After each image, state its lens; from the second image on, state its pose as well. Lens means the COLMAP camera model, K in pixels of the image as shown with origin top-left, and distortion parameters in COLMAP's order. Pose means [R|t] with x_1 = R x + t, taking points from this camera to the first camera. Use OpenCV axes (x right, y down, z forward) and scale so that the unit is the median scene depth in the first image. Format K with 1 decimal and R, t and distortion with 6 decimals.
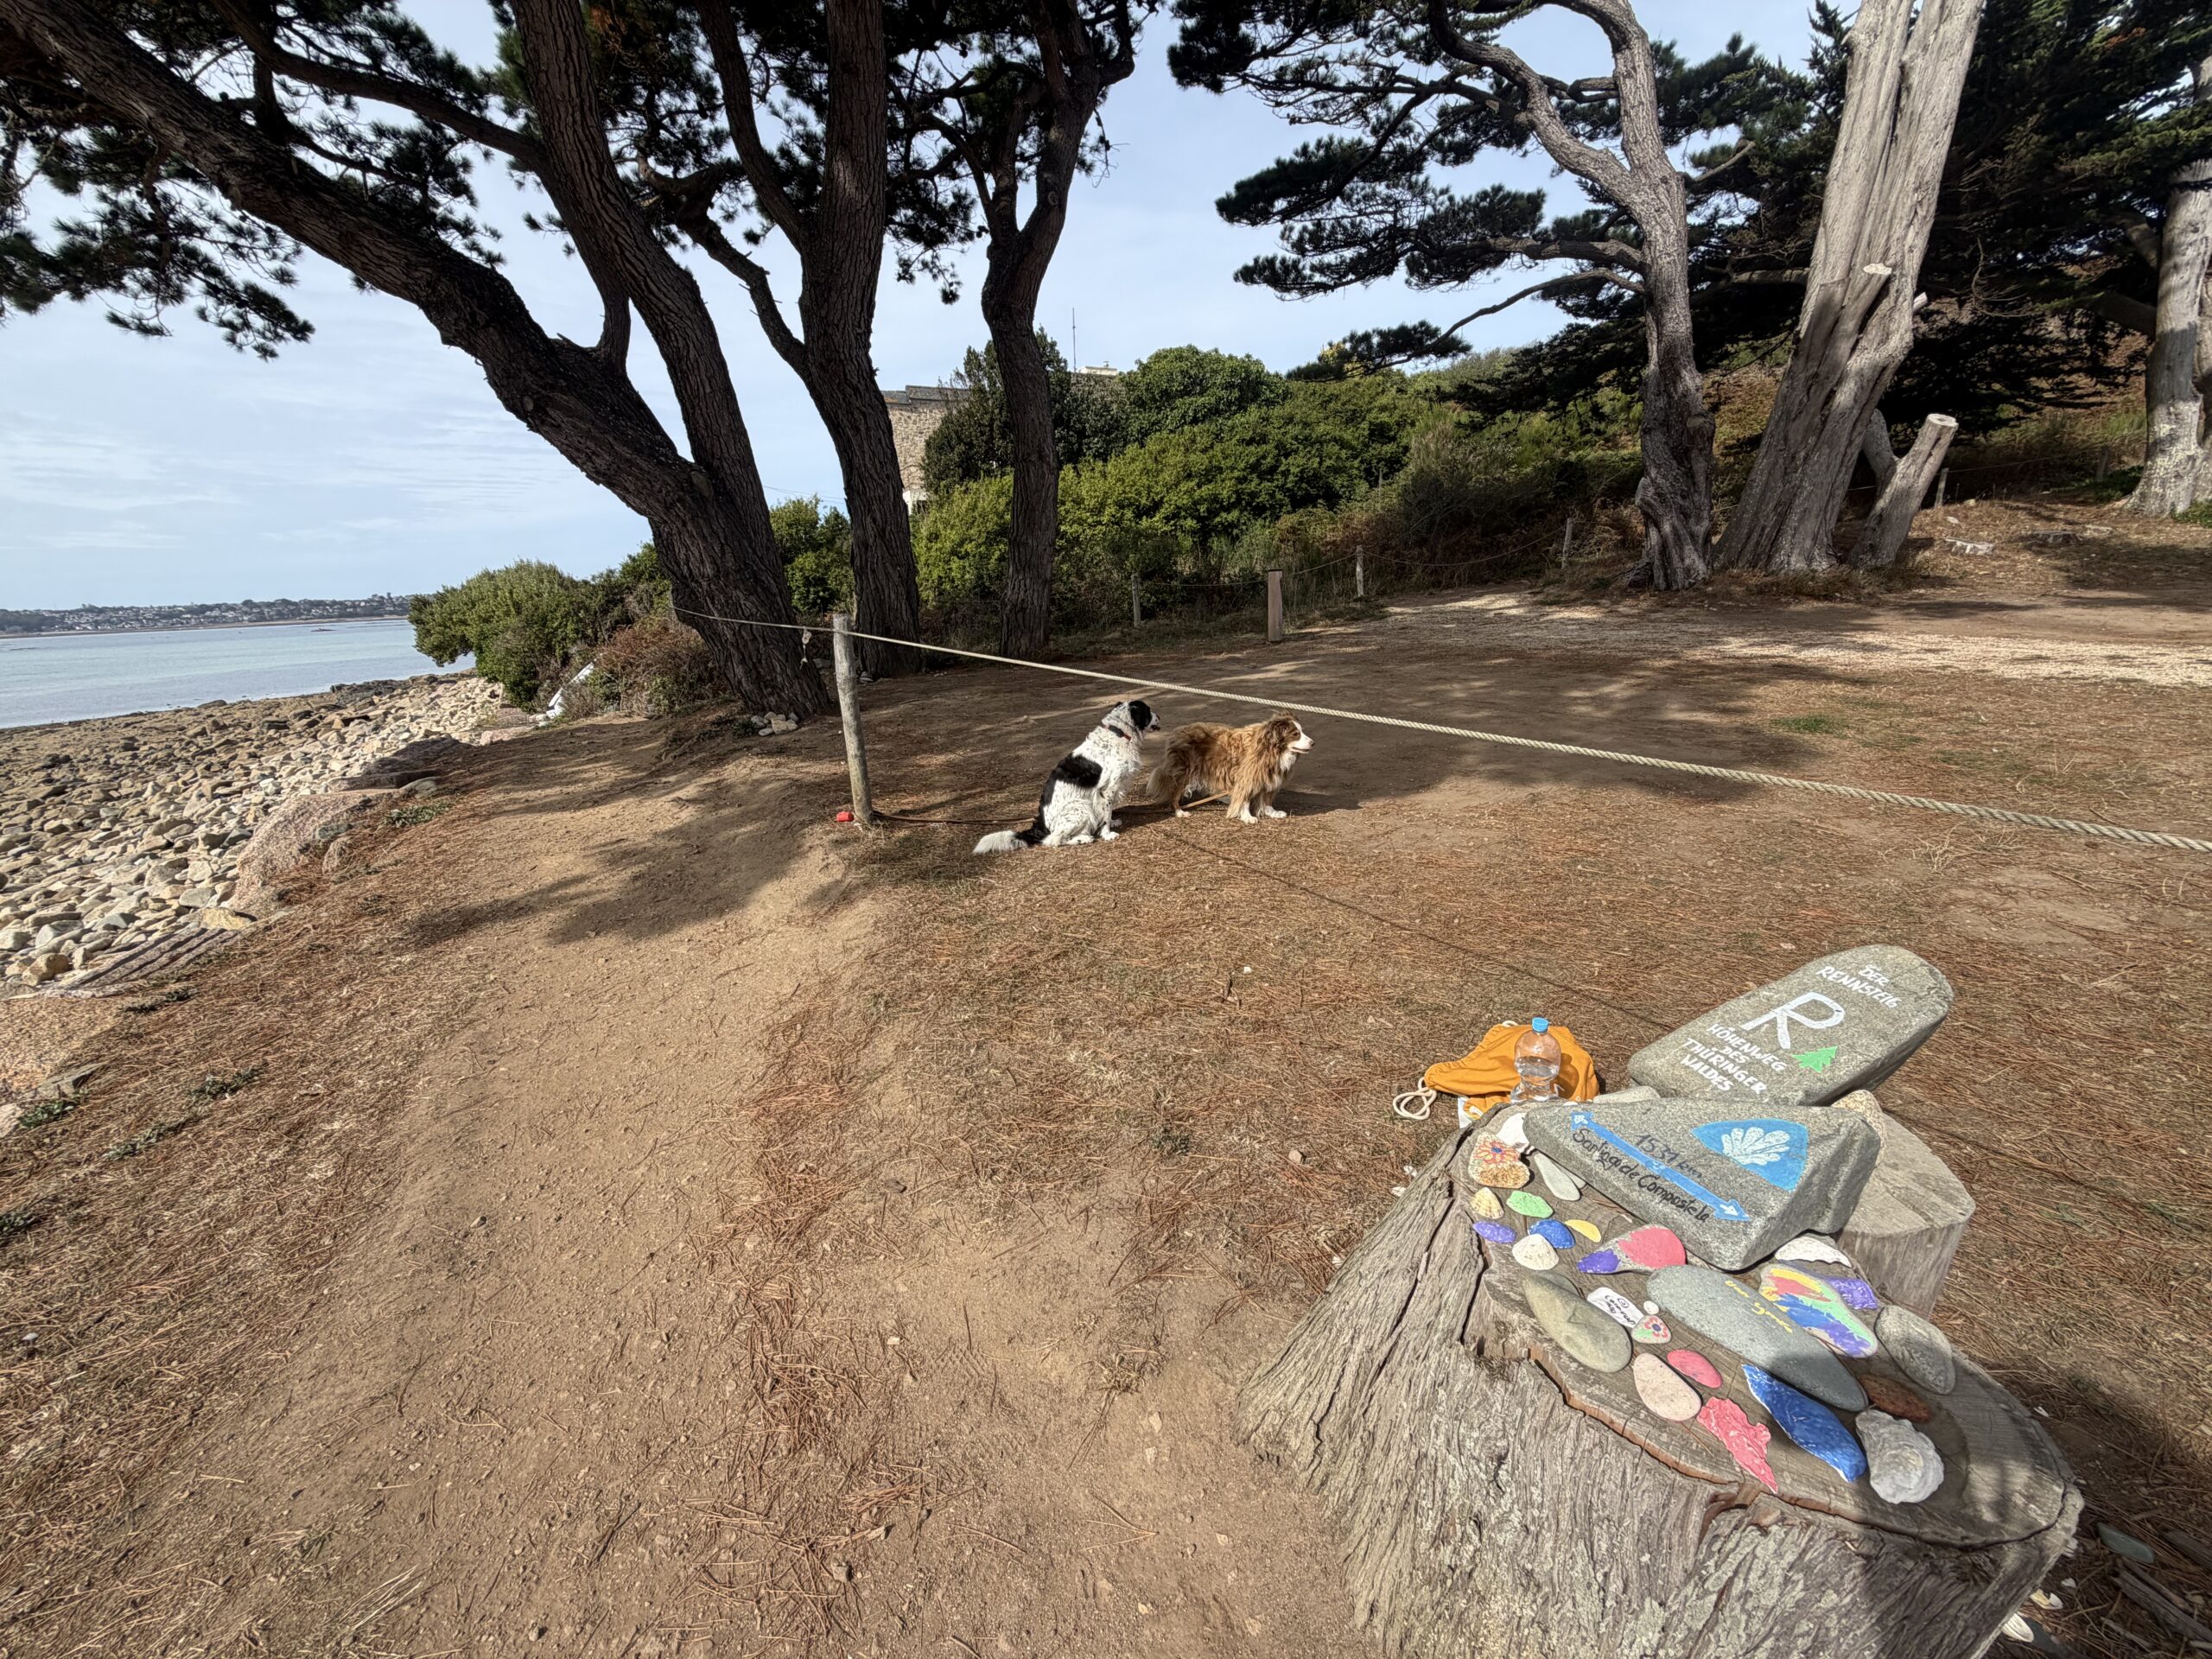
lens RADIAL K [[885.8, 0, 1106.0], [0, 885.8, 829.5], [0, 0, 1]] dist [0.001265, -0.000370]
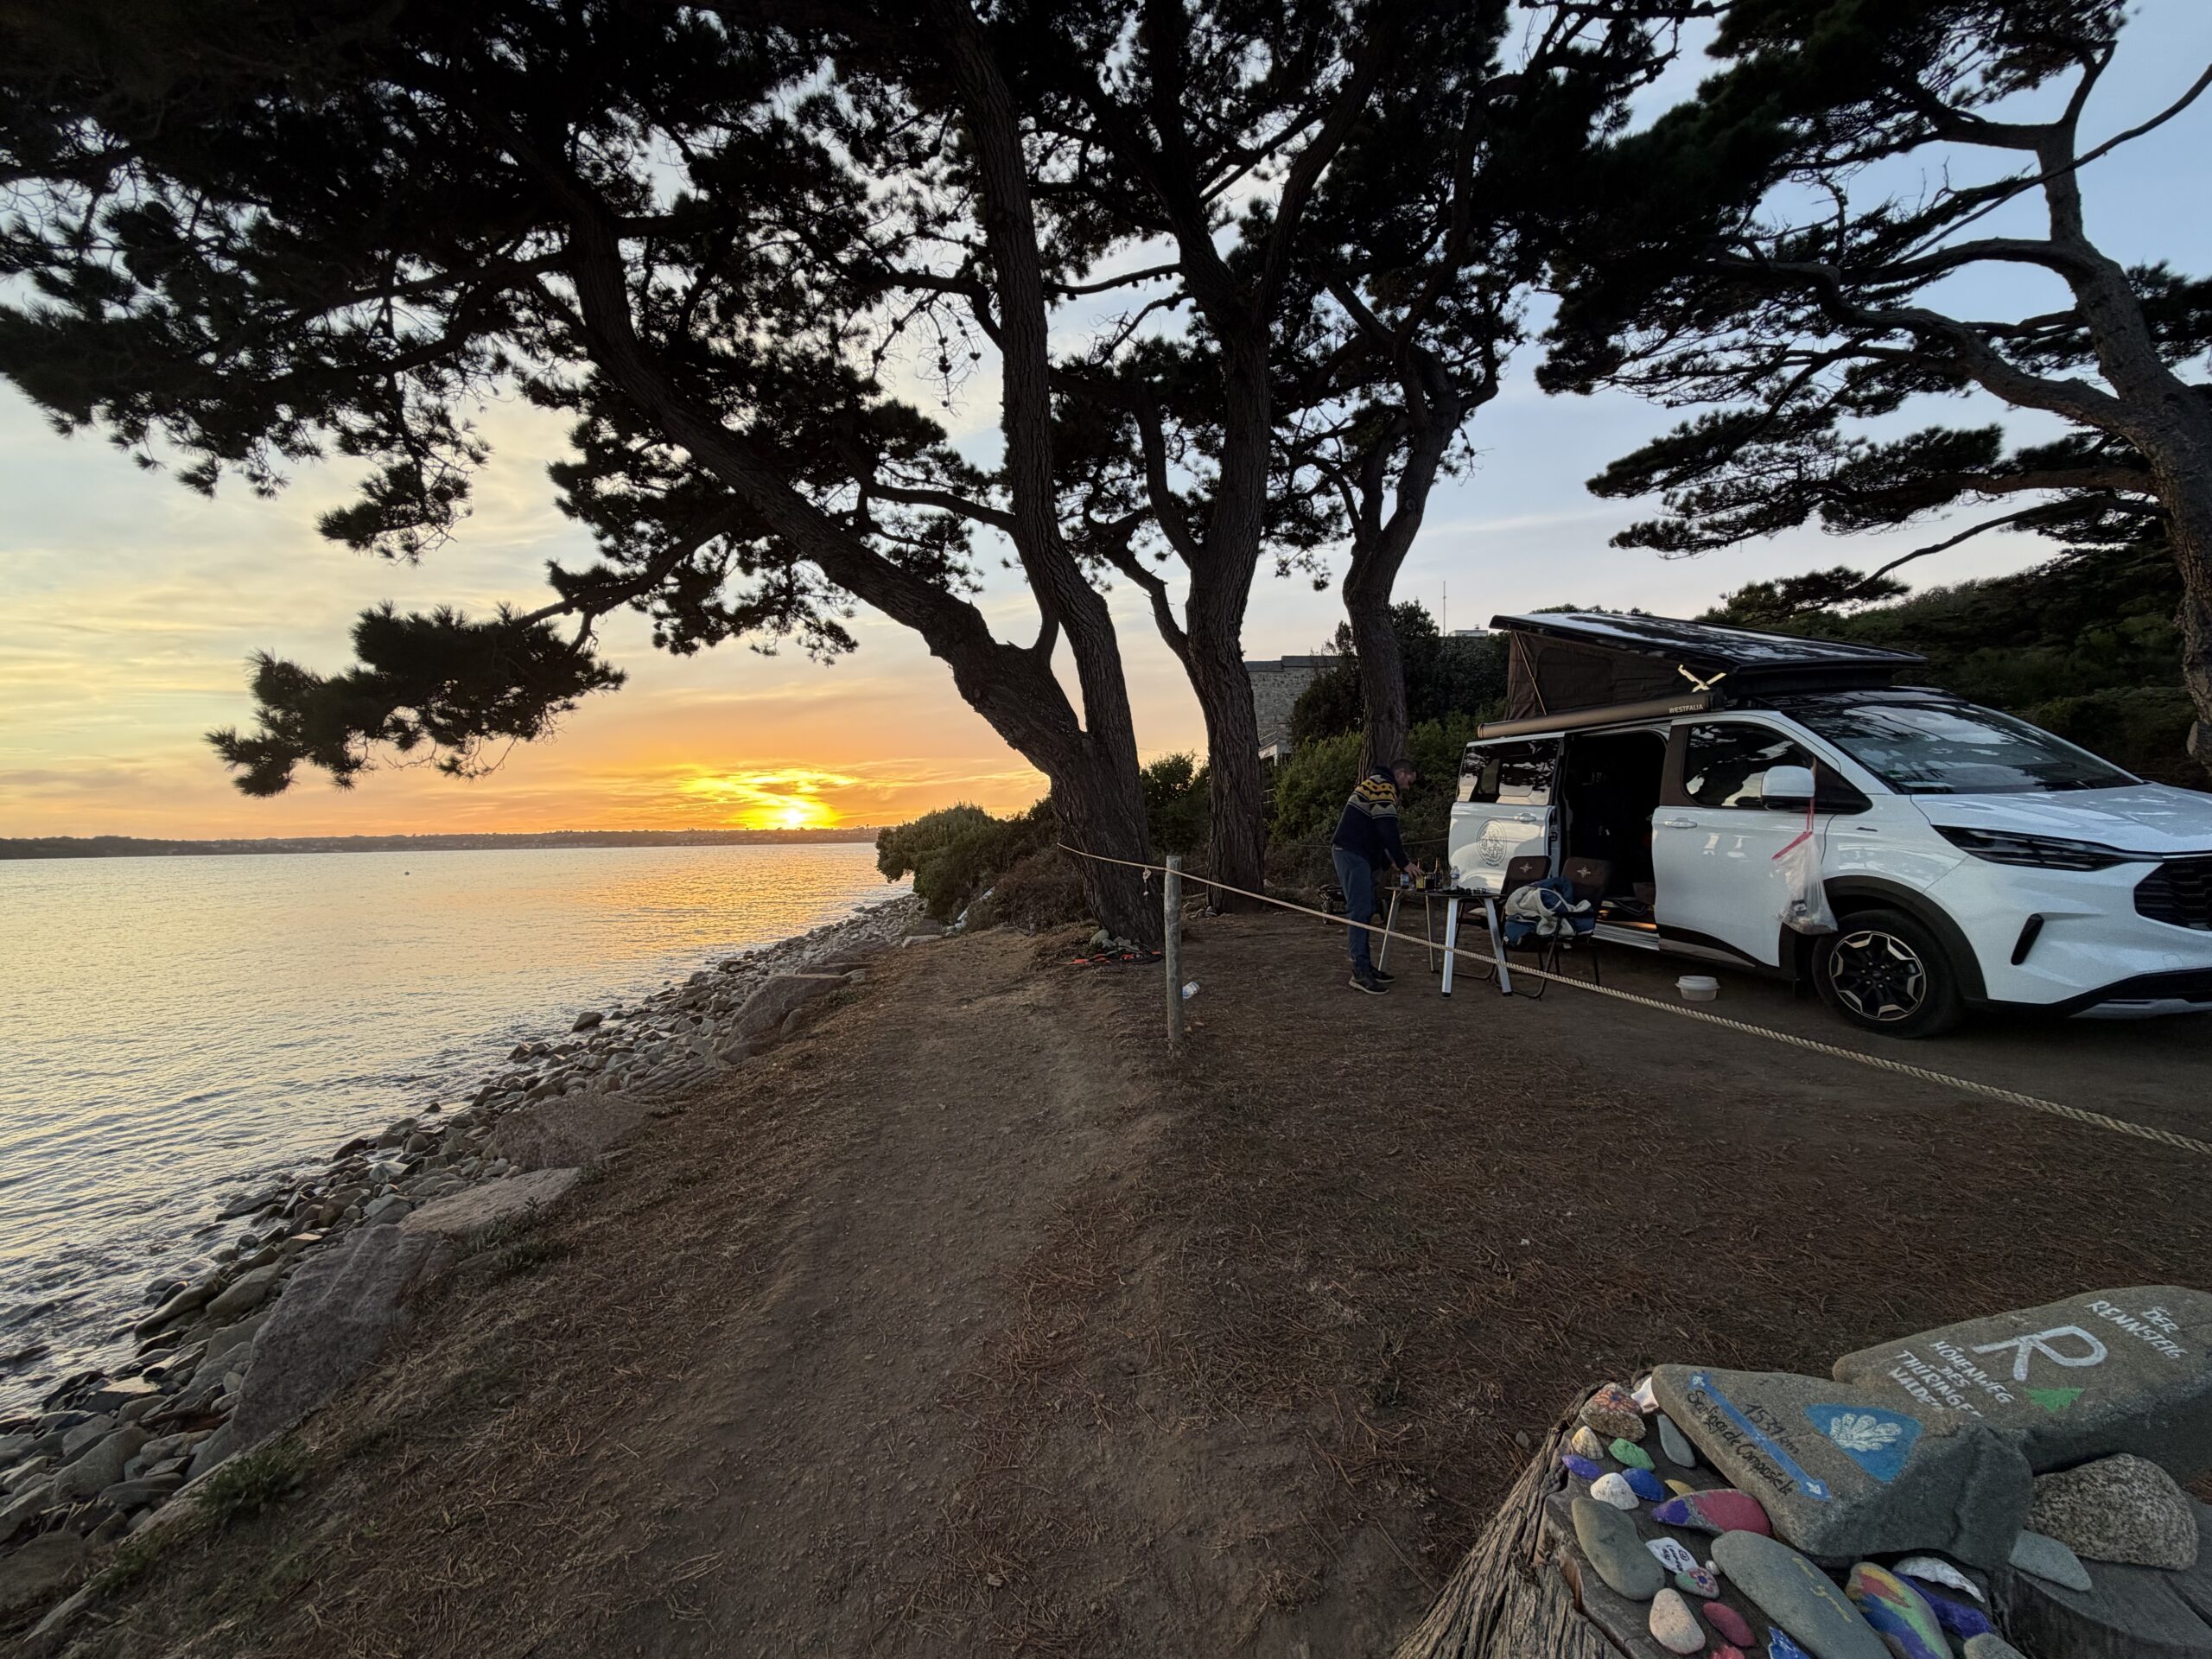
lens RADIAL K [[881.3, 0, 1108.9], [0, 881.3, 829.1], [0, 0, 1]] dist [0.000353, 0.000390]
pose [[0.921978, 0.024397, -0.386473, 0.024140], [-0.125941, 0.962649, -0.239680, 0.003998], [0.366190, 0.269653, 0.890613, -0.025751]]
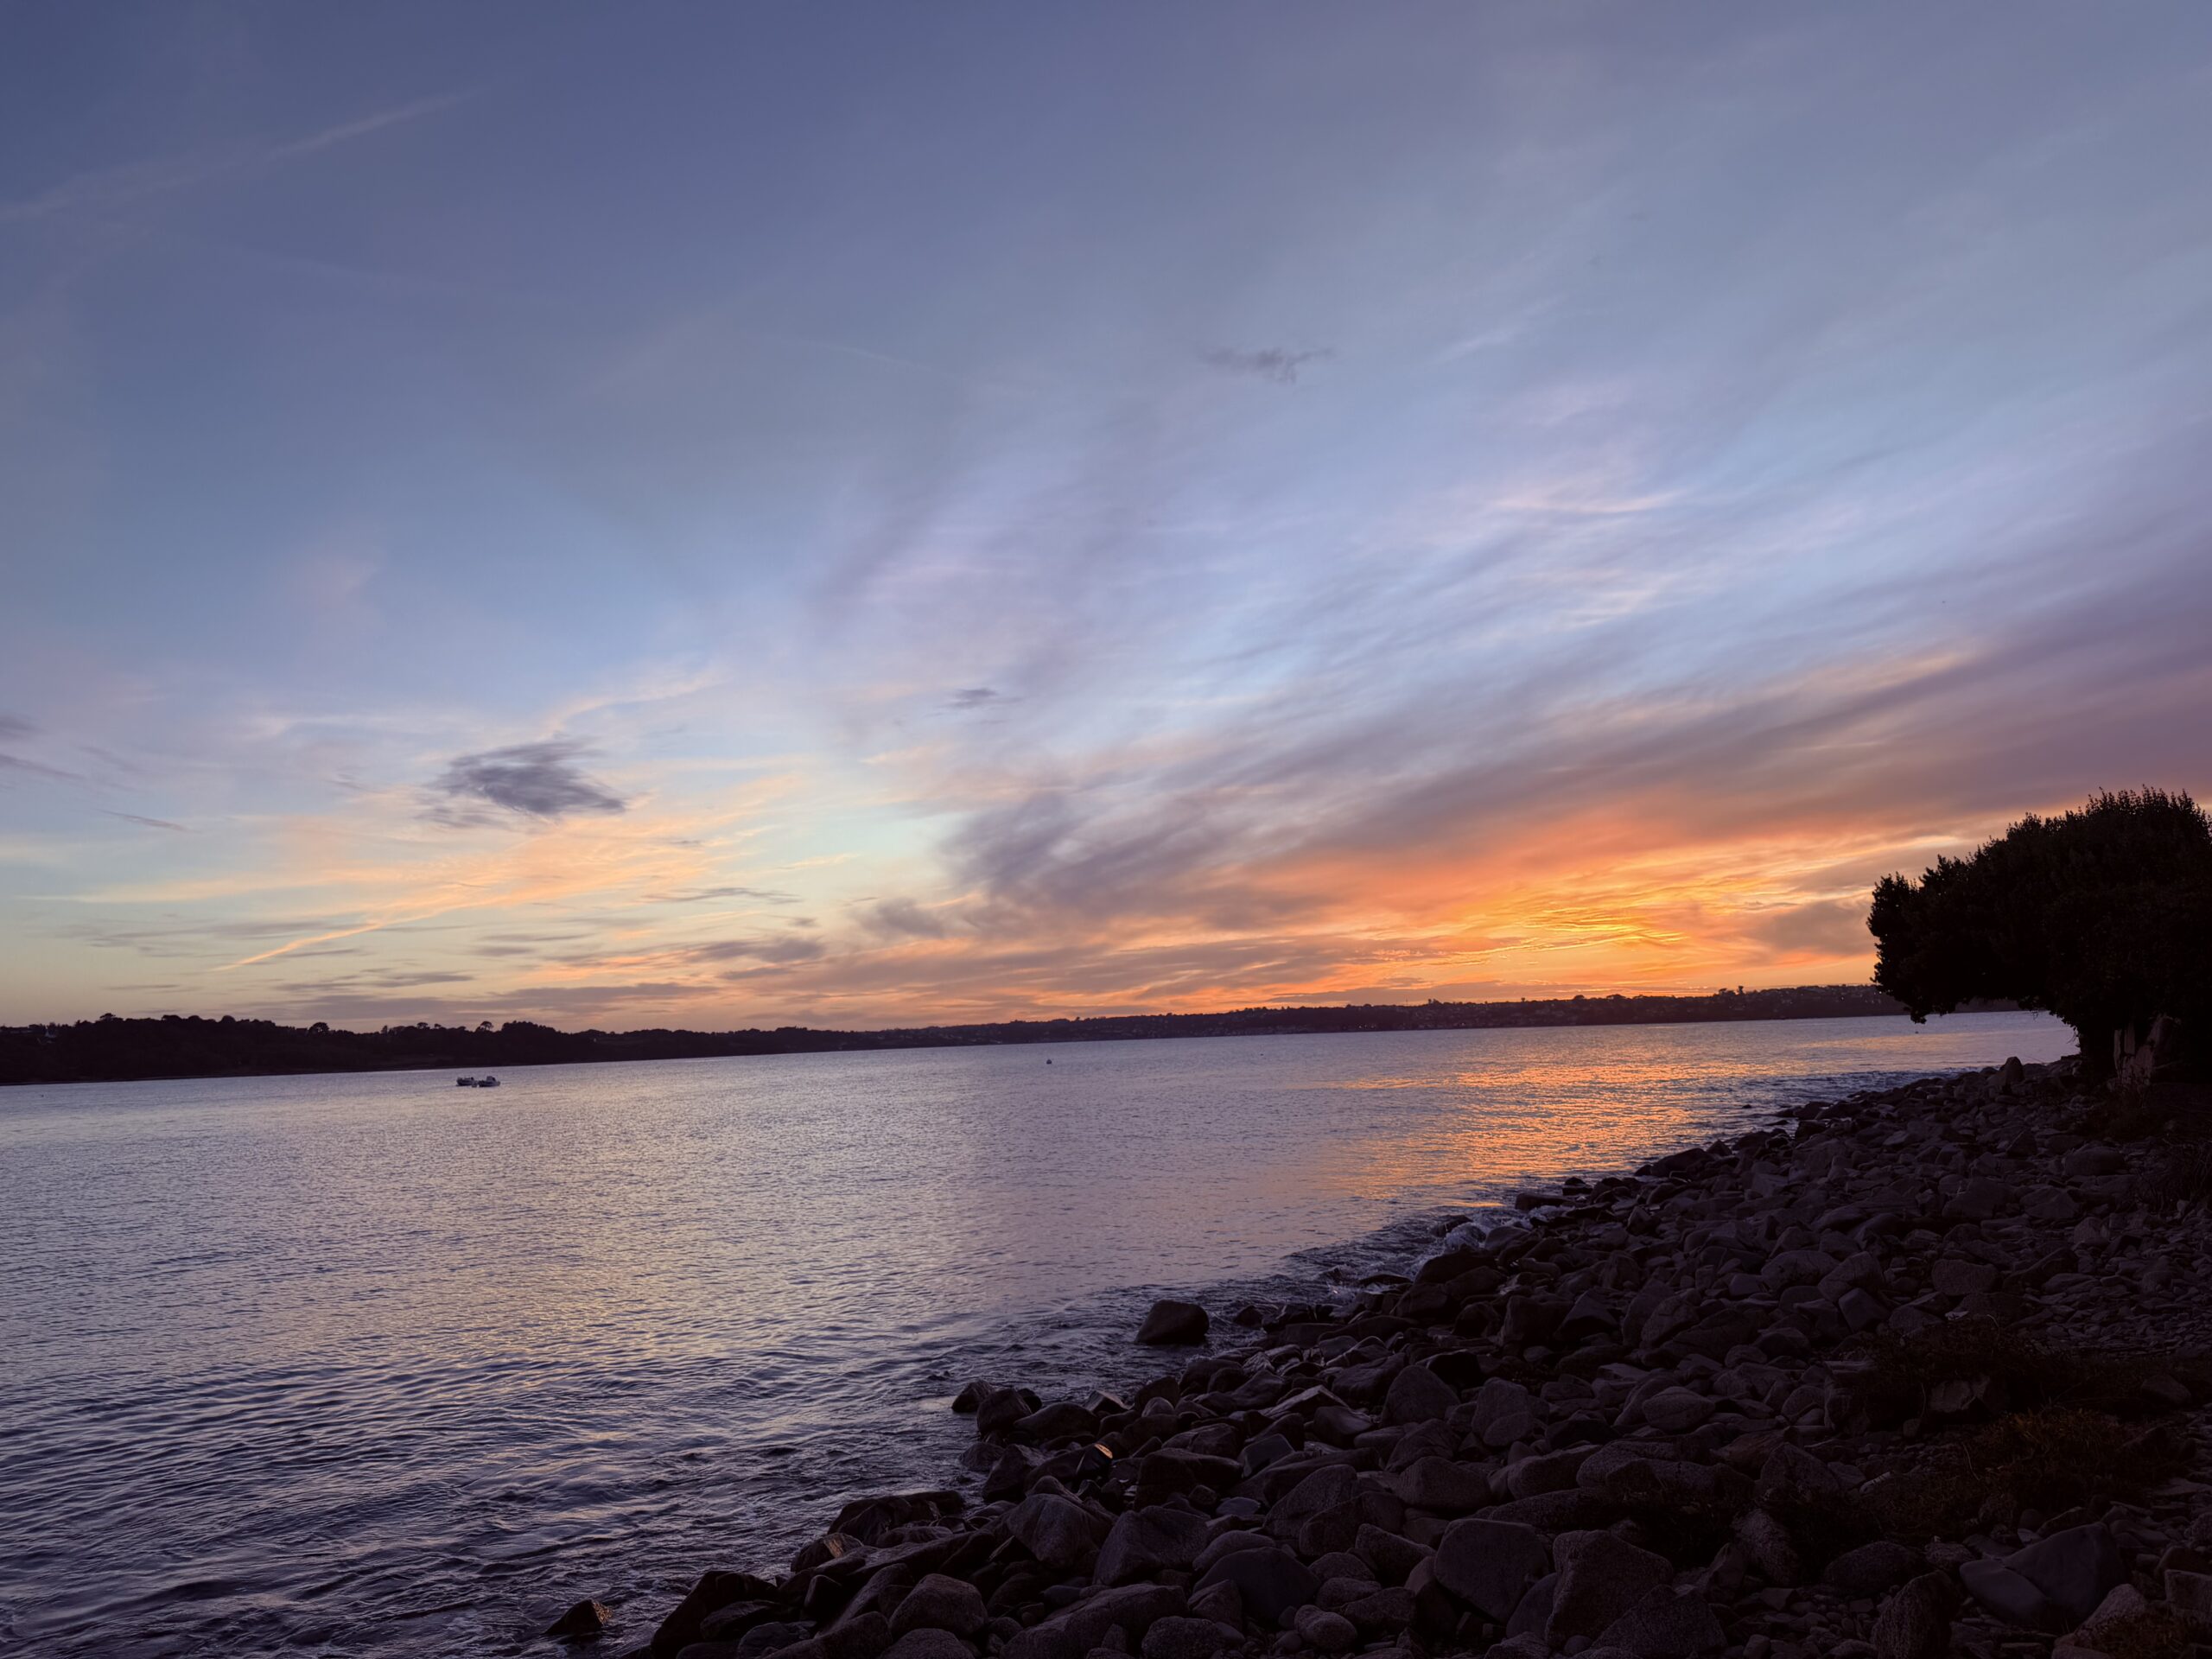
lens RADIAL K [[1593.5, 0, 1106.0], [0, 1593.5, 829.5], [0, 0, 1]] dist [-0.007992, -0.001877]
pose [[0.501530, -0.083266, -0.861124, -0.610465], [-0.218114, 0.951036, -0.218992, 0.004009], [0.837194, 0.297654, 0.458812, 0.580569]]
